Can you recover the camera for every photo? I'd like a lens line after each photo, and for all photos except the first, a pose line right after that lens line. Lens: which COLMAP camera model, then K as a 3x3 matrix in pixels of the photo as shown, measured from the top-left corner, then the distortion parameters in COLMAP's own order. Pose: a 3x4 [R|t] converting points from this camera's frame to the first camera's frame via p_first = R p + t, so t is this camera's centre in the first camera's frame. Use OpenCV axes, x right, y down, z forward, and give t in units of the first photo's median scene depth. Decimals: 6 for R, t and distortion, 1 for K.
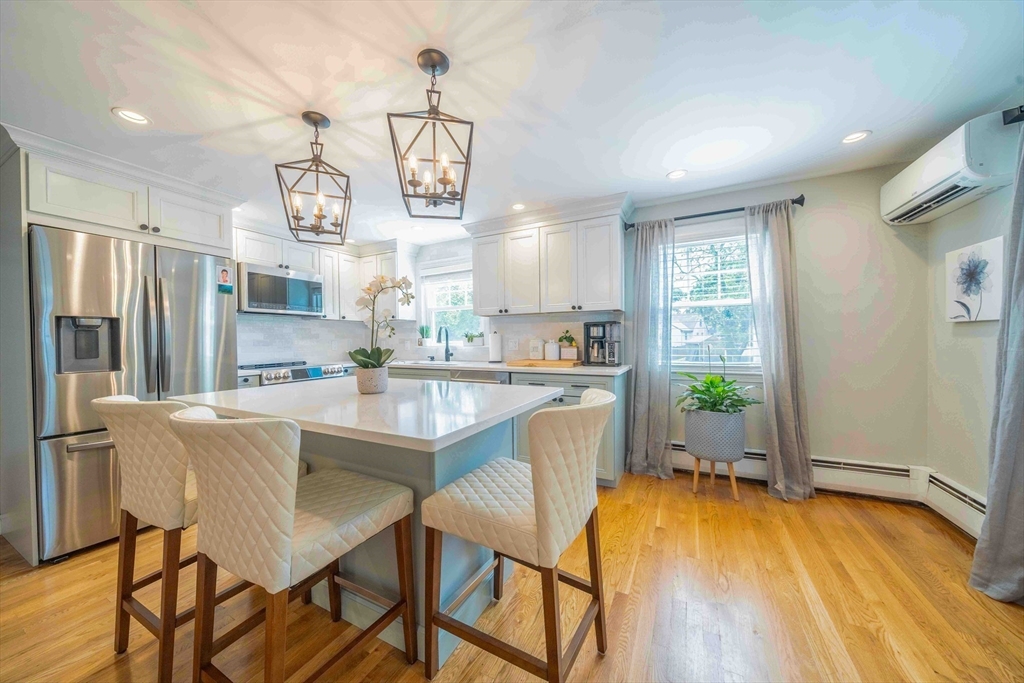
lens RADIAL K [[349.5, 0, 512.0], [0, 349.5, 341.5], [0, 0, 1]] dist [-0.008851, 0.000066]
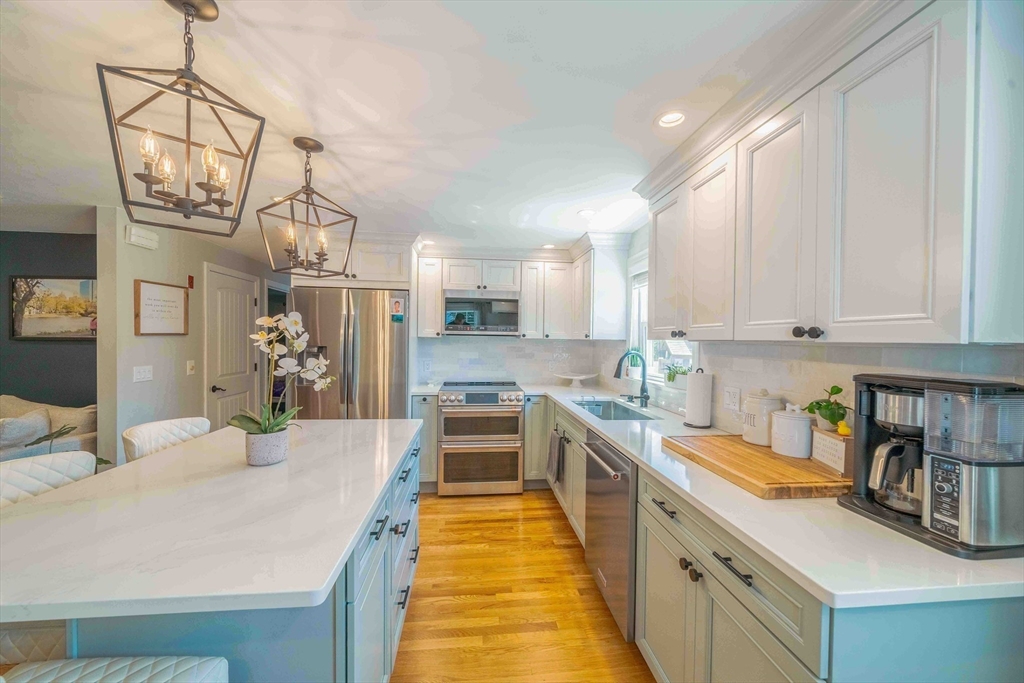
lens RADIAL K [[377.5, 0, 507.2], [0, 377.5, 344.4], [0, 0, 1]] dist [-0.000105, -0.000056]
pose [[0.549999, 0.028778, -0.834669, 0.328027], [-0.024620, 0.999530, 0.018239, -0.082492], [0.834802, 0.010518, 0.550449, 0.524569]]
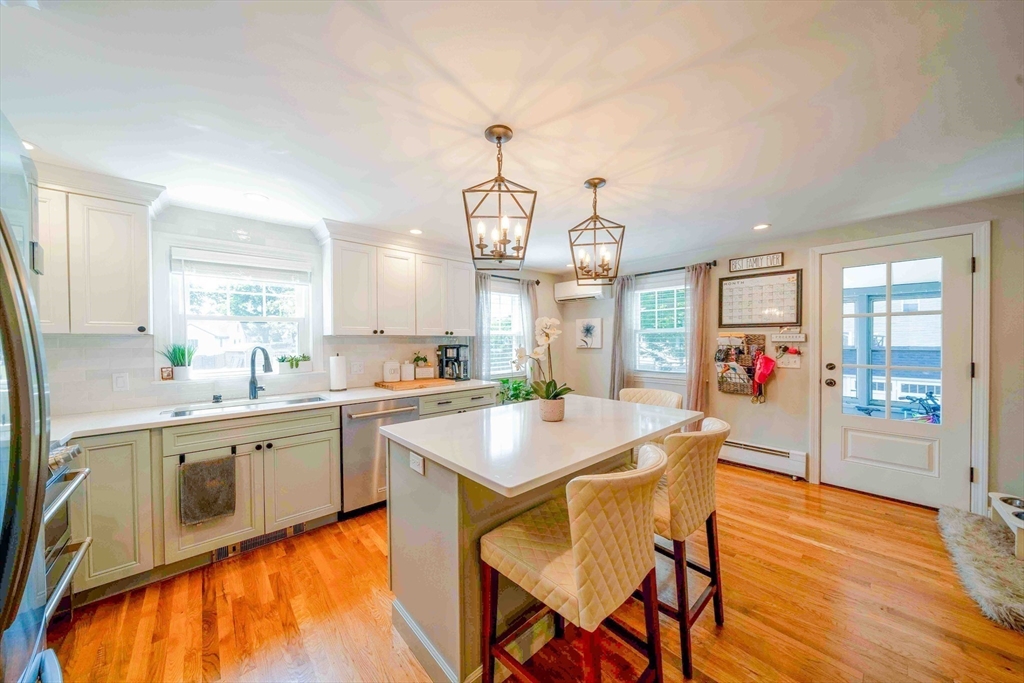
lens RADIAL K [[349.5, 0, 512.0], [0, 349.5, 341.5], [0, 0, 1]] dist [-0.008851, 0.000066]
pose [[0.342417, 0.006287, 0.939527, -0.820511], [0.011537, 0.999874, -0.010895, -0.052031], [-0.939477, 0.014570, 0.342302, 0.390410]]
